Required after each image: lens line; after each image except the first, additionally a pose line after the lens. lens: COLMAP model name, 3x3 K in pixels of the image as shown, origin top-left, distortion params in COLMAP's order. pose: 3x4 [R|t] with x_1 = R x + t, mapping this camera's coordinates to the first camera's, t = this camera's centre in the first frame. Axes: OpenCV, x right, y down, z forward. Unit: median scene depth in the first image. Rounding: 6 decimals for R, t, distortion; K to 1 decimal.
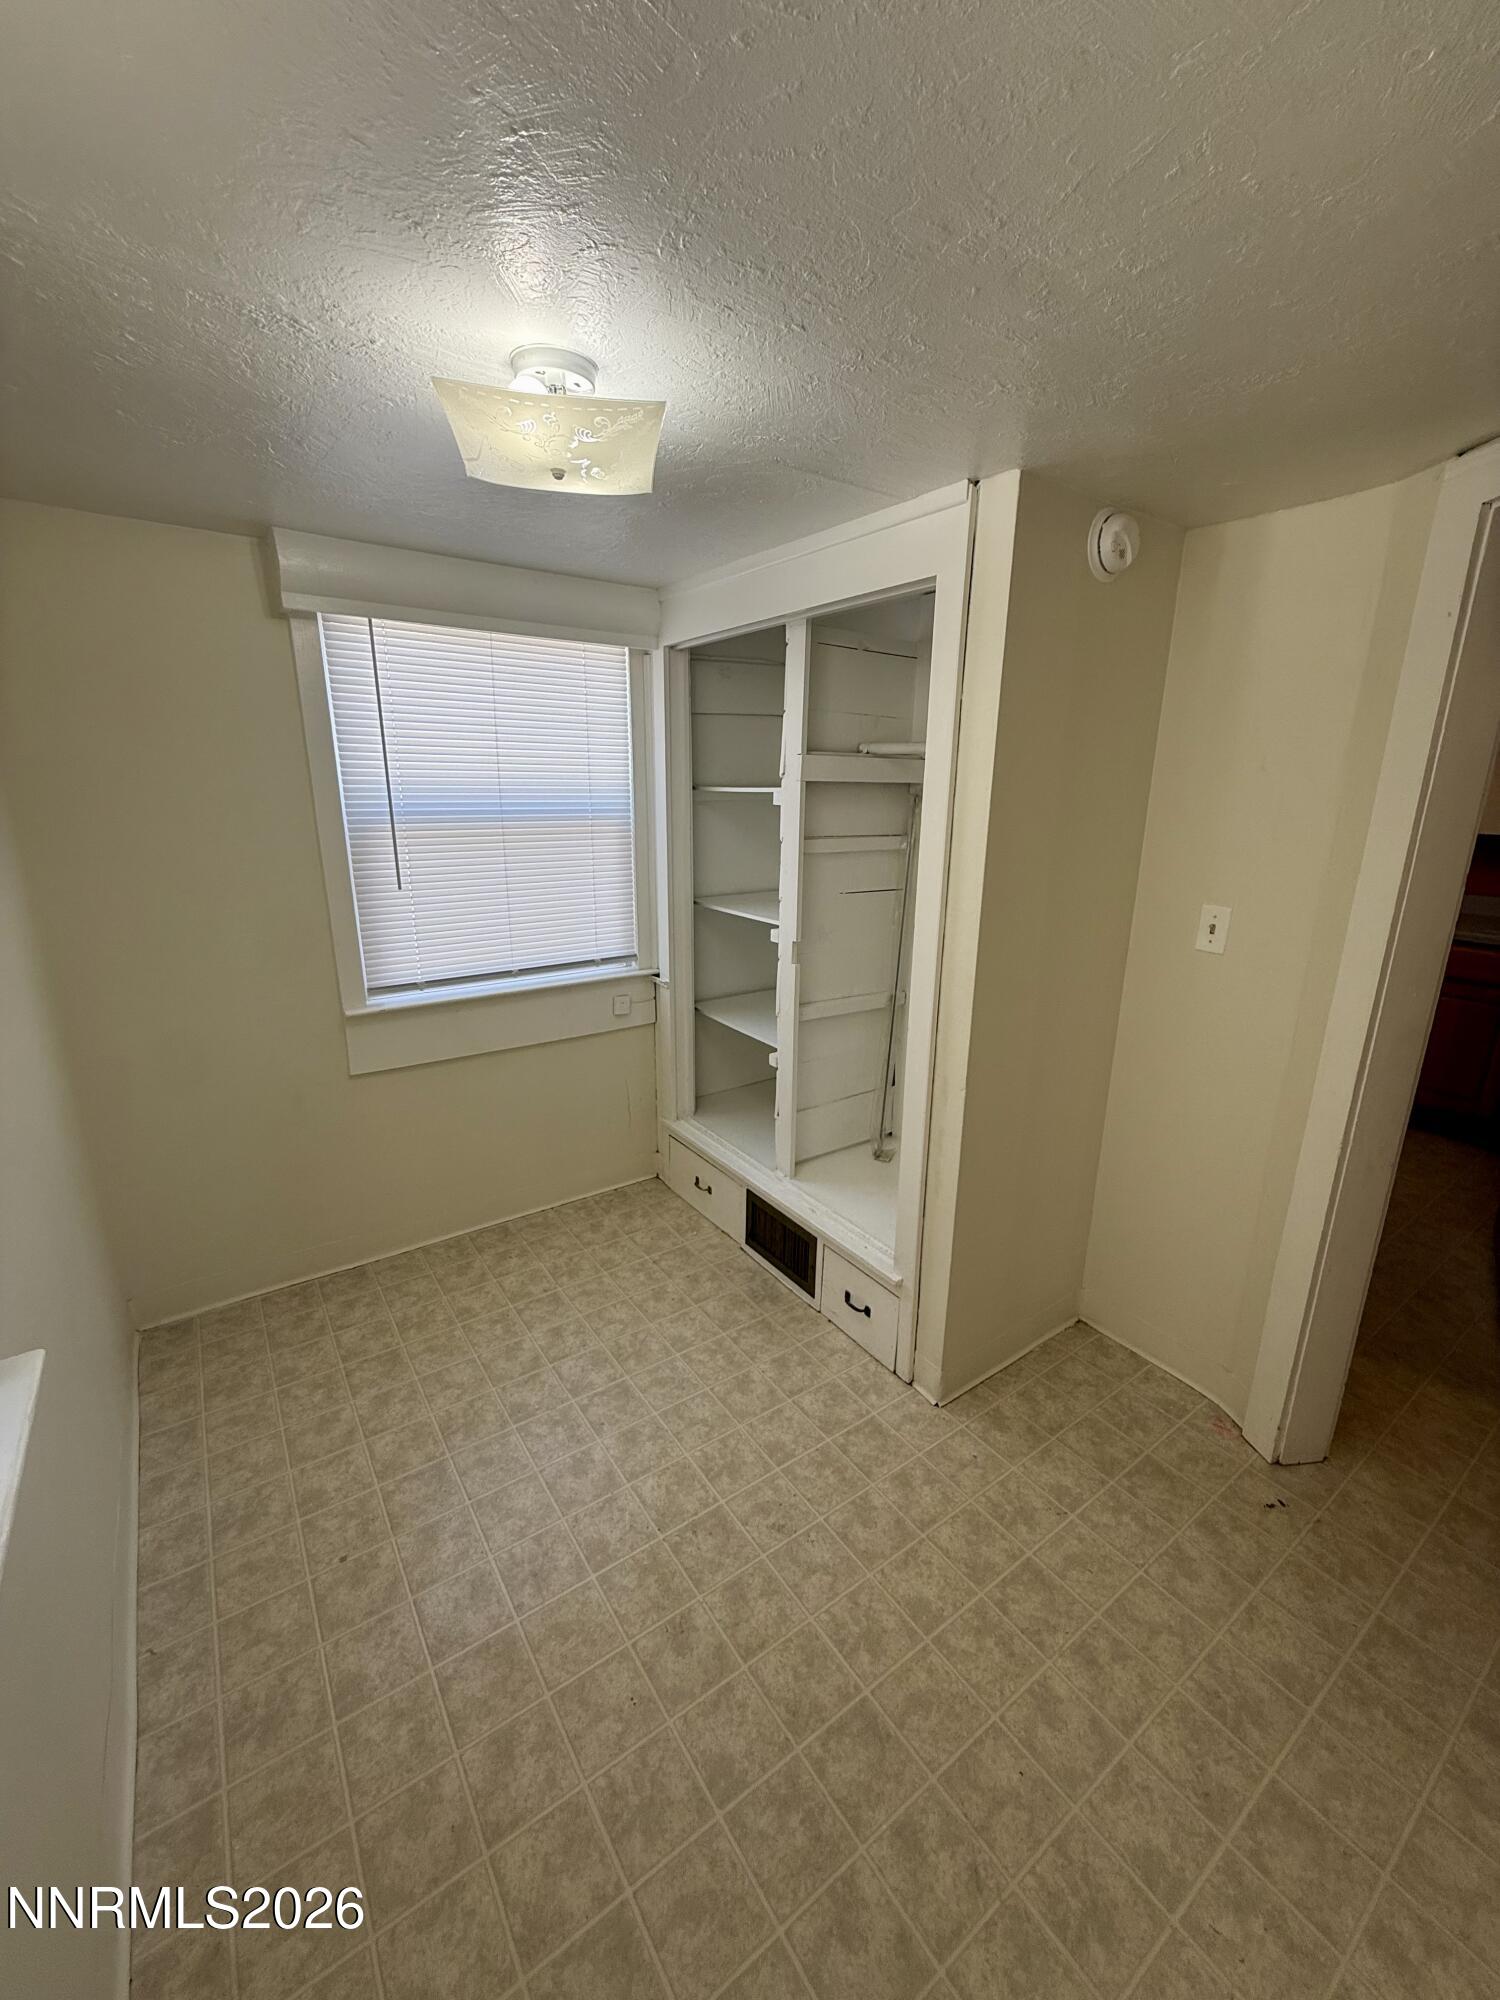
lens RADIAL K [[794.4, 0, 703.8], [0, 794.4, 1020.0], [0, 0, 1]] dist [-0.004073, 0.000851]
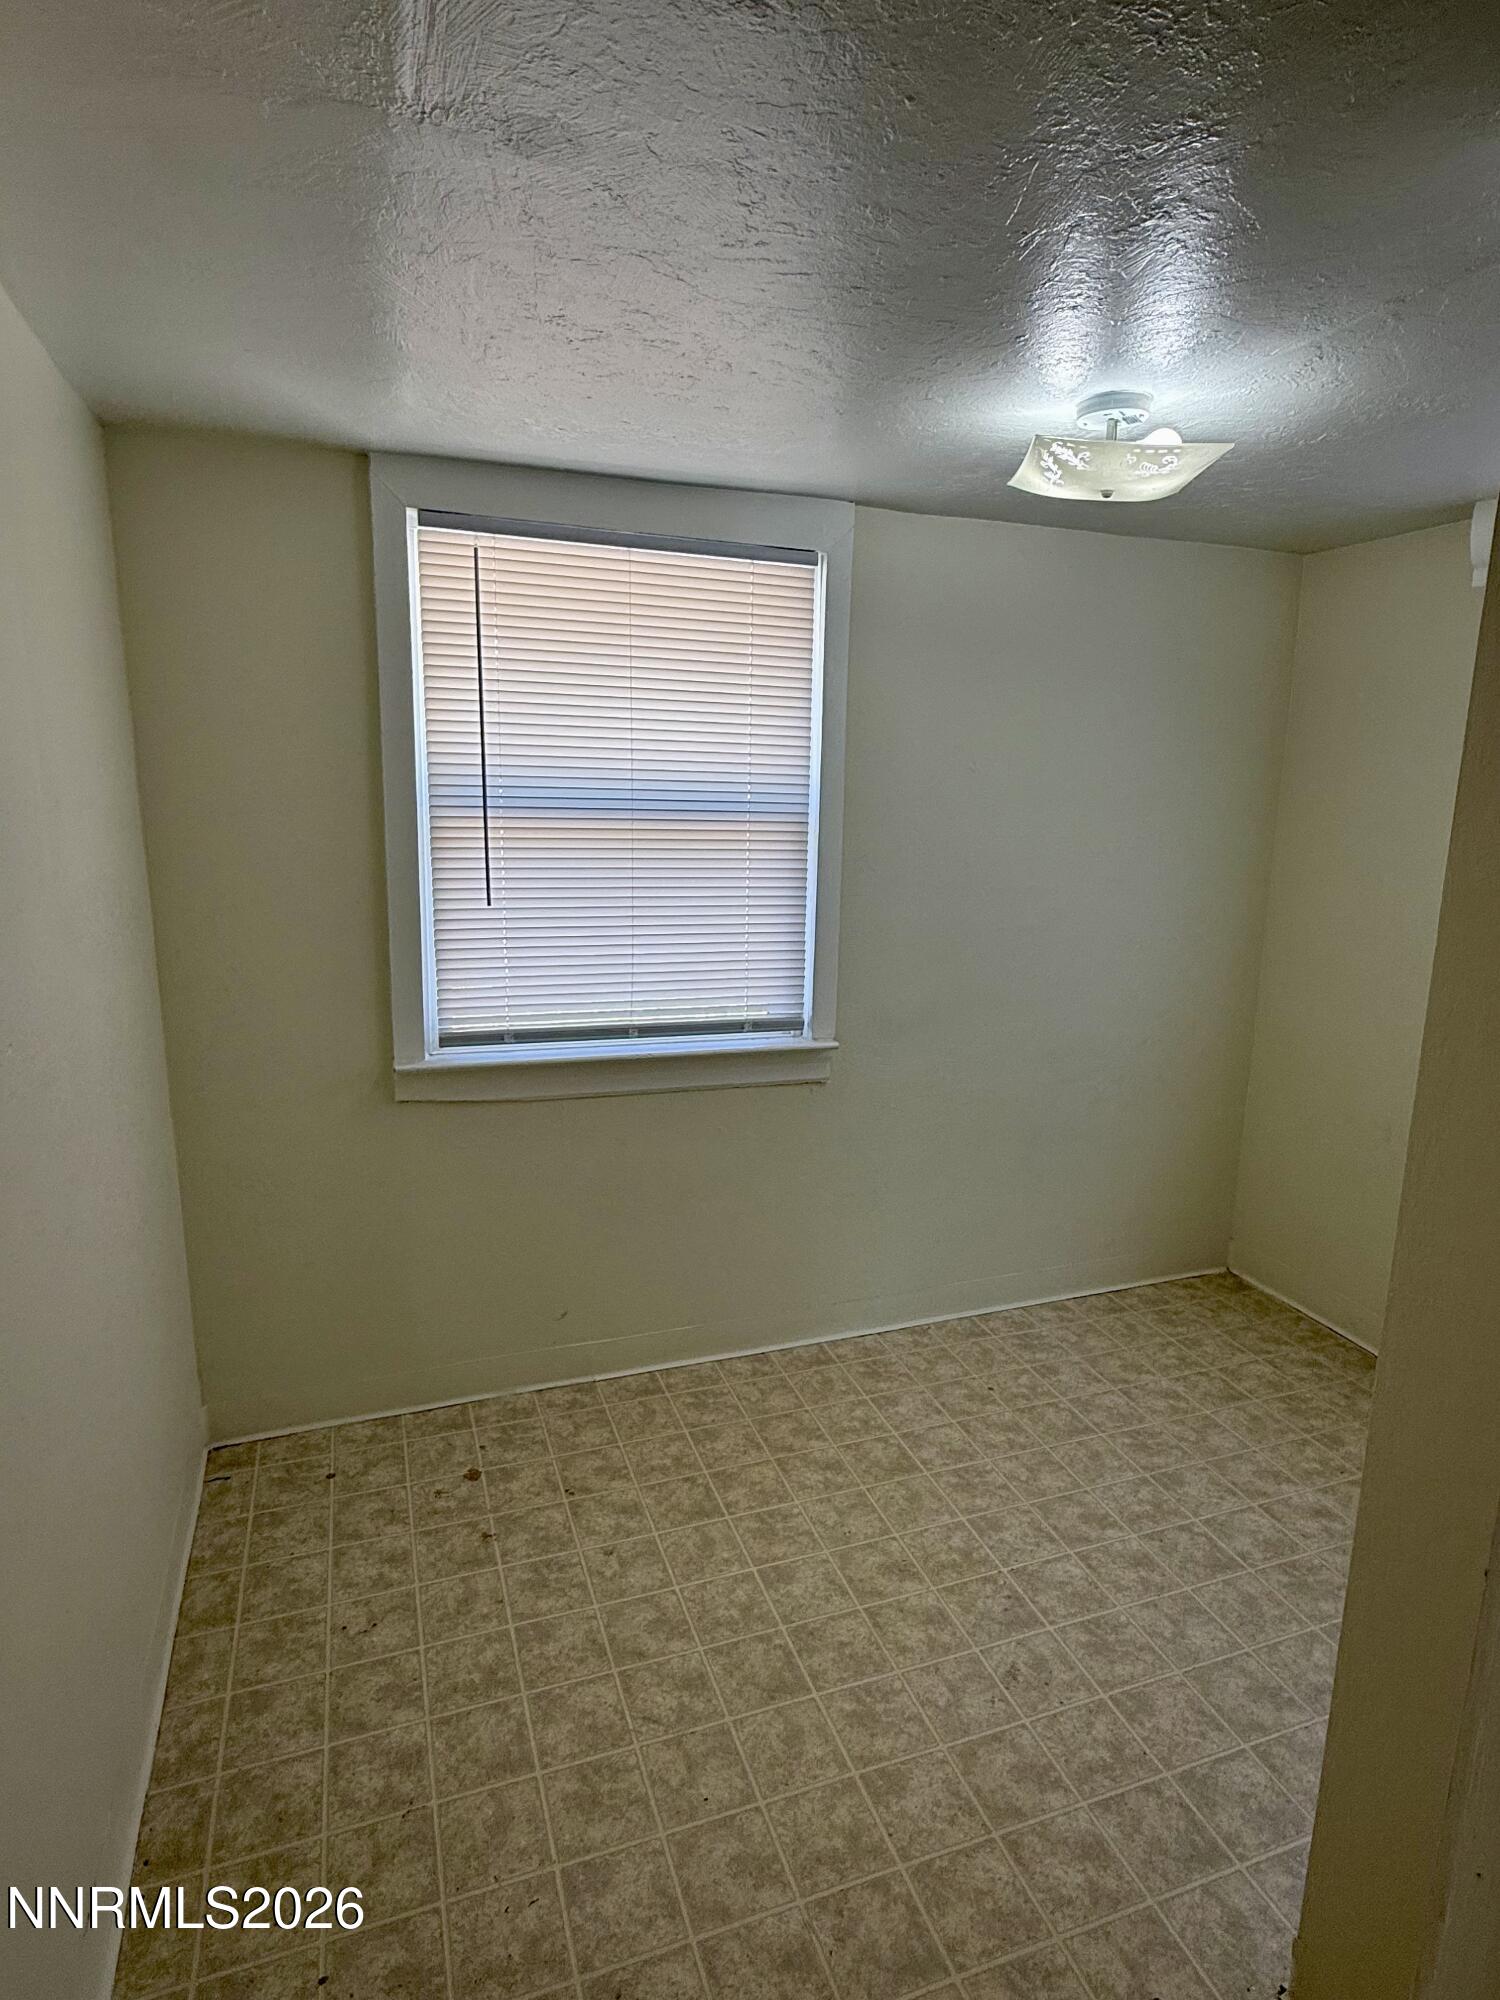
lens RADIAL K [[1111.8, 0, 750.2], [0, 1111.8, 997.0], [0, 0, 1]] dist [0.000500, 0.001804]
pose [[-0.257033, 0.177304, -0.949999, 1.187566], [-0.295150, 0.921655, 0.251870, -0.199532], [0.920229, 0.345131, -0.184564, 0.791740]]
